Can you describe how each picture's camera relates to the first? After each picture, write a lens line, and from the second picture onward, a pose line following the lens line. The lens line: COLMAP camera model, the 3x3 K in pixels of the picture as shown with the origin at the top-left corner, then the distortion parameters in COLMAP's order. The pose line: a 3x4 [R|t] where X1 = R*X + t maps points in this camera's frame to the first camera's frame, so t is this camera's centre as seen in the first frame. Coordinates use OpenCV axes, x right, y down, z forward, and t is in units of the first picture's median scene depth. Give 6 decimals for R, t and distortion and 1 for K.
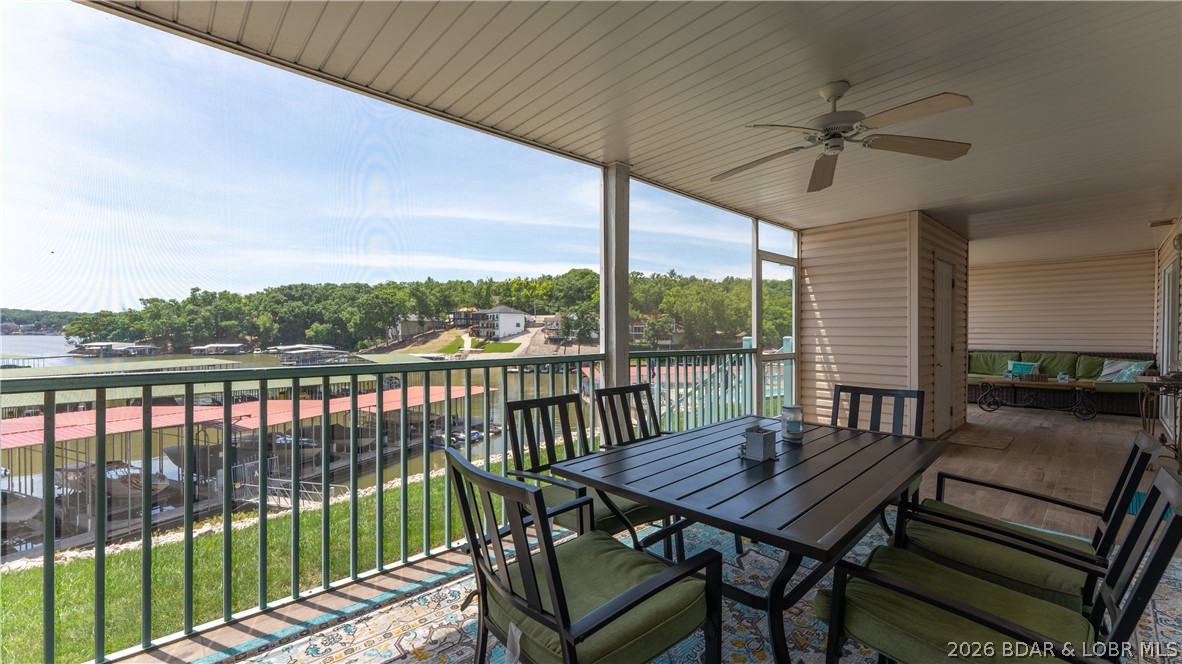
lens RADIAL K [[475.0, 0, 594.3], [0, 475.0, 330.1], [0, 0, 1]] dist [0.001245, 0.000163]
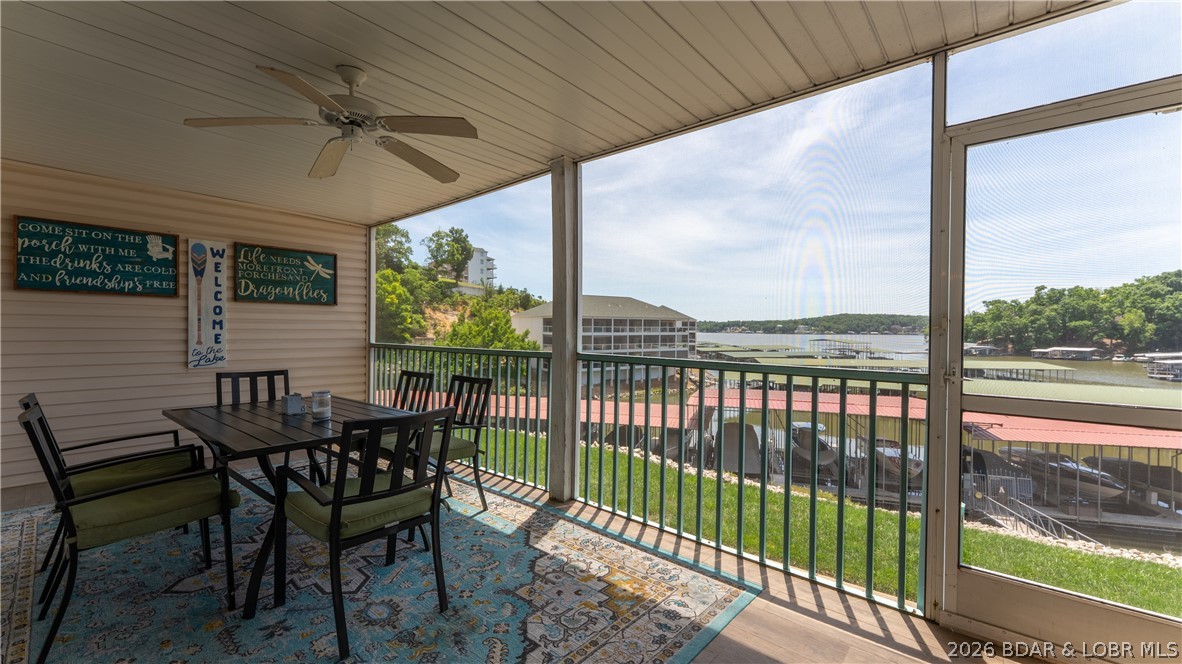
lens RADIAL K [[473.3, 0, 571.5], [0, 473.3, 333.5], [0, 0, 1]] dist [-0.000488, -0.000185]
pose [[0.091336, 0.007725, -0.995790, 0.124004], [-0.003148, 0.999967, 0.007469, -0.001985], [0.995815, 0.002452, 0.091358, 0.107368]]
